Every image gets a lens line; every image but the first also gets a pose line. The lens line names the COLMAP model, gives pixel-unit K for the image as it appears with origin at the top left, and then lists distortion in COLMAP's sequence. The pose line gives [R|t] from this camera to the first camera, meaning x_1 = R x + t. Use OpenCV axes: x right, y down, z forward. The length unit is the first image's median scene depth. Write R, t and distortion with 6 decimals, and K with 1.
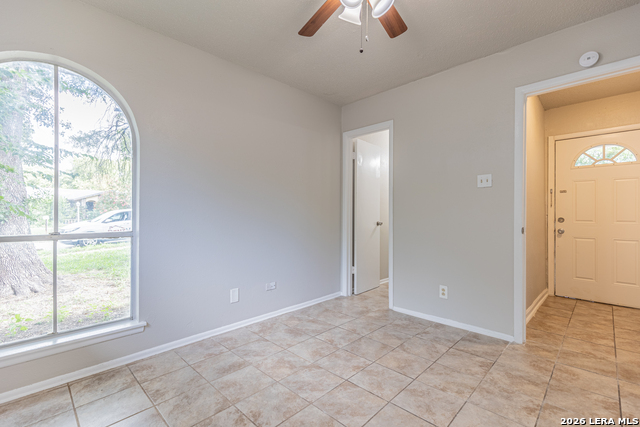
lens RADIAL K [[287.8, 0, 324.5], [0, 287.8, 213.4], [0, 0, 1]] dist [0.009094, -0.000377]
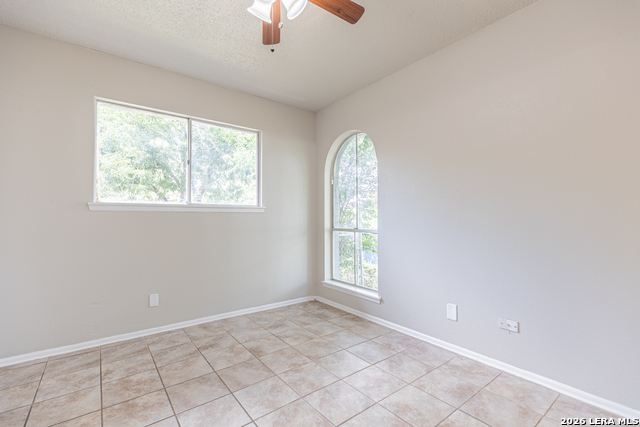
lens RADIAL K [[287.8, 0, 320.2], [0, 287.8, 213.1], [0, 0, 1]] dist [0.009094, -0.000377]
pose [[-0.145940, -0.015894, -0.989166, 0.724019], [0.004206, 0.999852, -0.016687, 0.004902], [0.989285, -0.006596, -0.145851, 0.892015]]
